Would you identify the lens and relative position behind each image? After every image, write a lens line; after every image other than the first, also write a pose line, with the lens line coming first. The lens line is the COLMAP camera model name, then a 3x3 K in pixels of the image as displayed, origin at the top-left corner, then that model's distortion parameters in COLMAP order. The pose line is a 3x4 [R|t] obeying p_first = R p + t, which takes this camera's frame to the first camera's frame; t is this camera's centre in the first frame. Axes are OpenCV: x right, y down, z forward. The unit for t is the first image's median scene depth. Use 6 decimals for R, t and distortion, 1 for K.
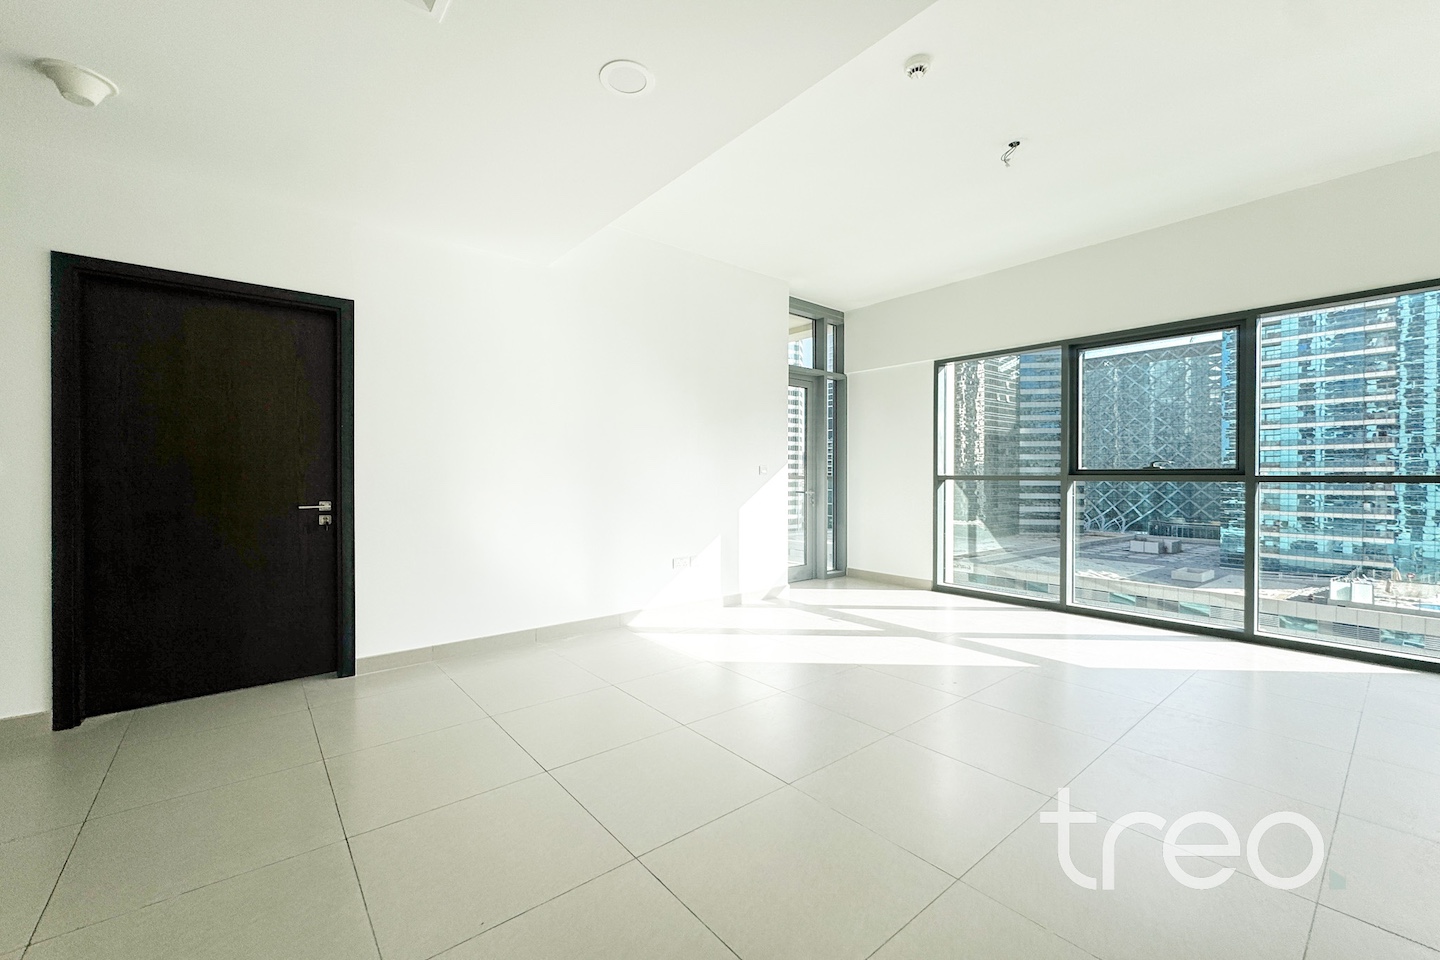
lens RADIAL K [[599.7, 0, 727.6], [0, 599.7, 479.5], [0, 0, 1]] dist [-0.006459, 0.001773]
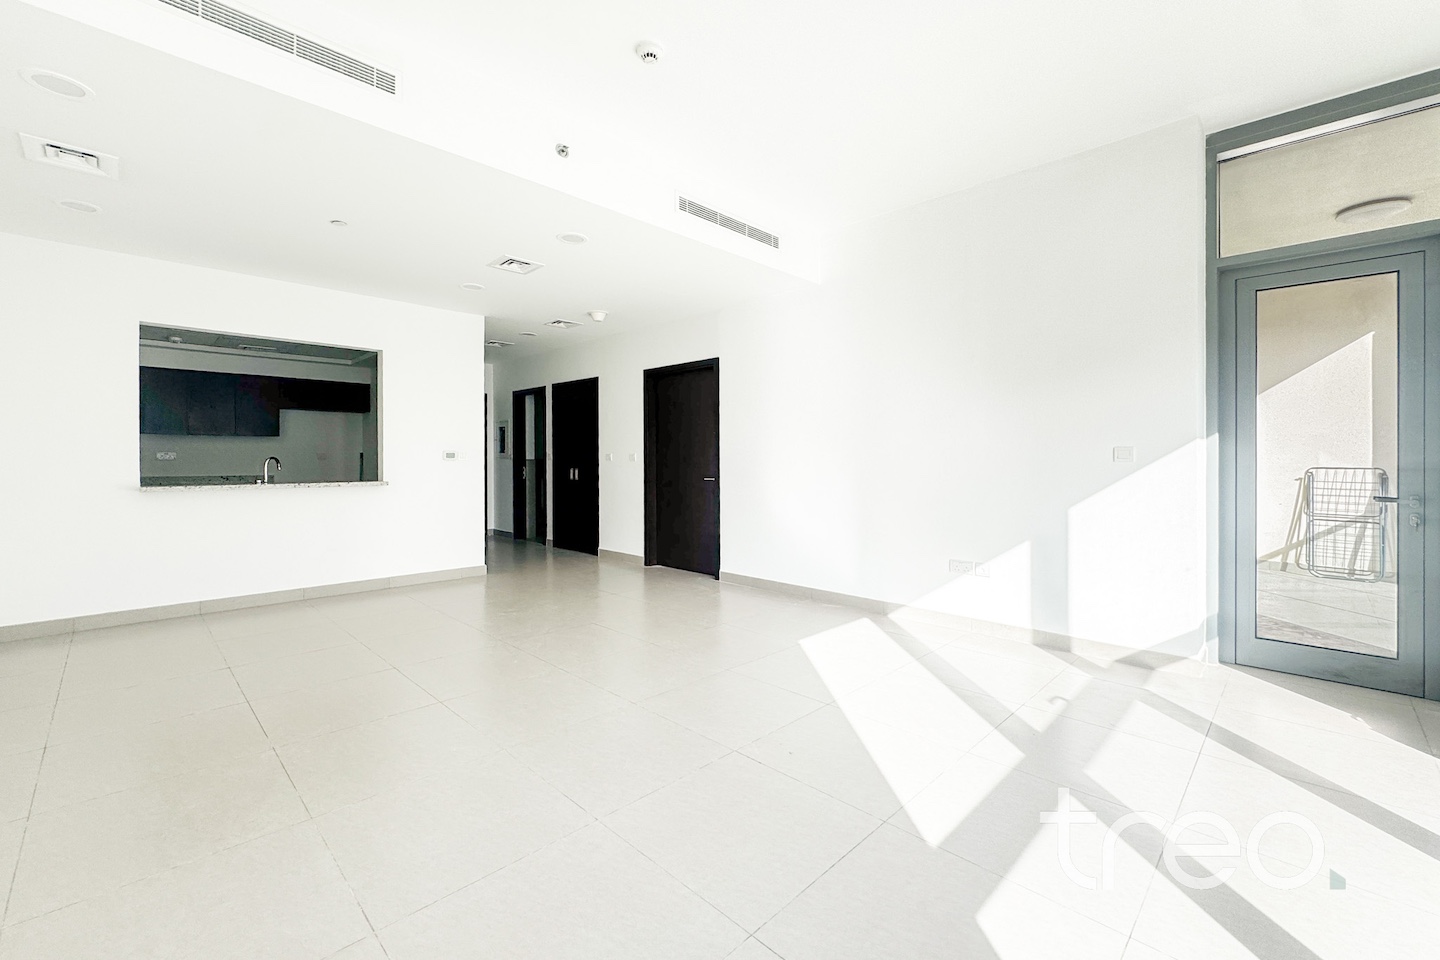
lens RADIAL K [[599.7, 0, 728.4], [0, 599.7, 471.5], [0, 0, 1]] dist [-0.006459, 0.001773]
pose [[0.076495, 0.016508, -0.996933, 0.685722], [-0.008270, 0.999839, 0.015922, -0.002902], [0.997036, 0.007027, 0.076619, 0.585599]]
